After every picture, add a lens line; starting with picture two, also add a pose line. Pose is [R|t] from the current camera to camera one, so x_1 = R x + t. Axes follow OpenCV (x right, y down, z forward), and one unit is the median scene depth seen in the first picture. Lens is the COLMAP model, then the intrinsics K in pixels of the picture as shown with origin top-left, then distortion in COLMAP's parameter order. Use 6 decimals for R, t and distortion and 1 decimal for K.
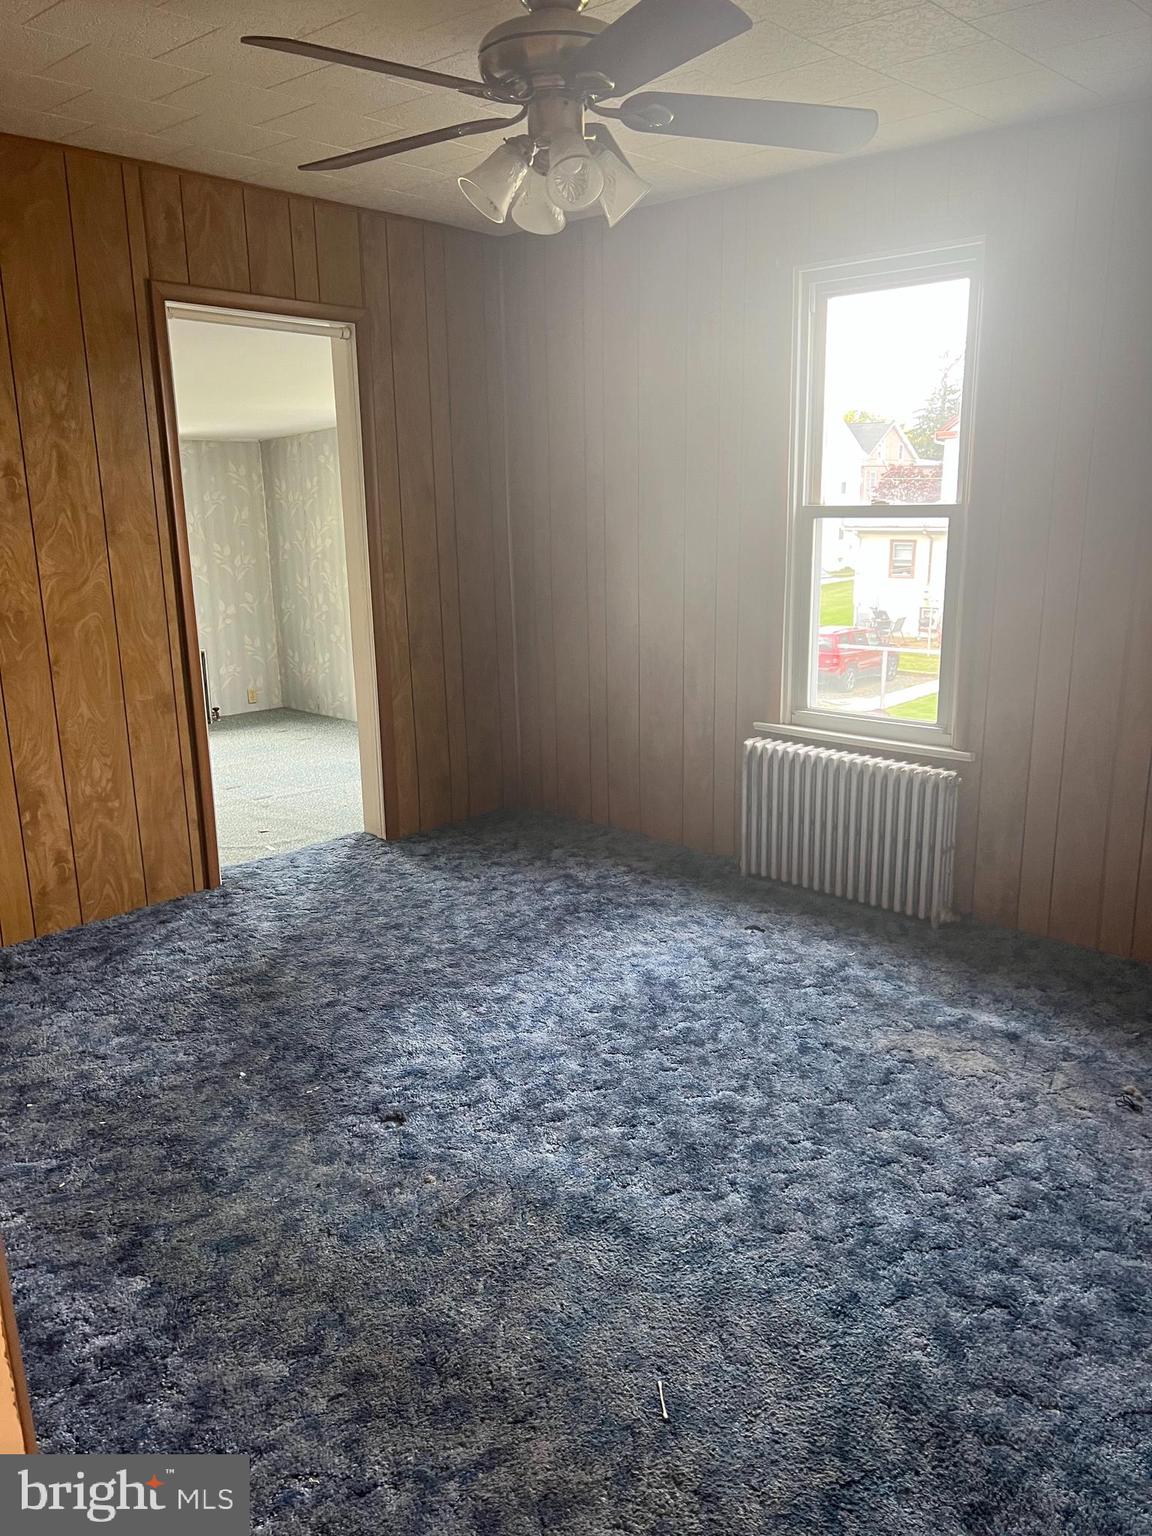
lens RADIAL K [[1155.0, 0, 575.2], [0, 1155.0, 770.5], [0, 0, 1]] dist [0.026733, -0.016982]
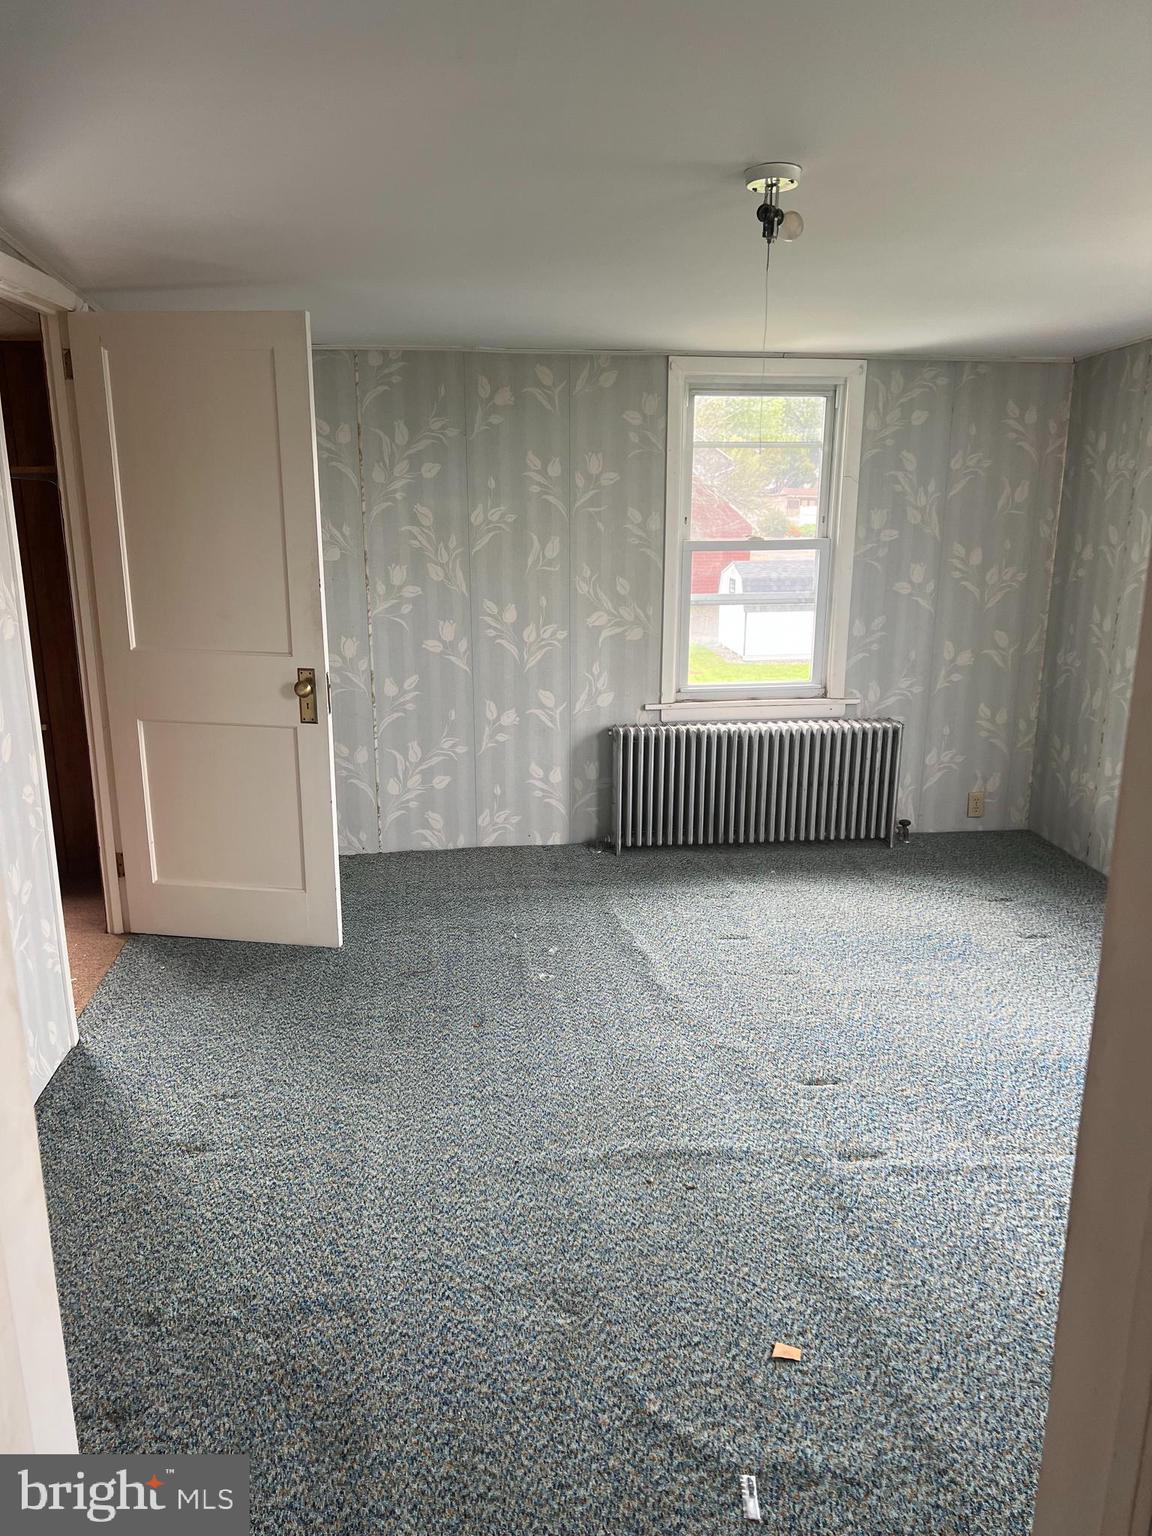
lens RADIAL K [[1155.0, 0, 573.4], [0, 1155.0, 798.6], [0, 0, 1]] dist [0.026733, -0.016982]
pose [[0.774490, 0.181647, -0.605945, -0.082933], [-0.162504, 0.982871, 0.086935, -0.088098], [0.611357, 0.031138, 0.790742, 0.419563]]
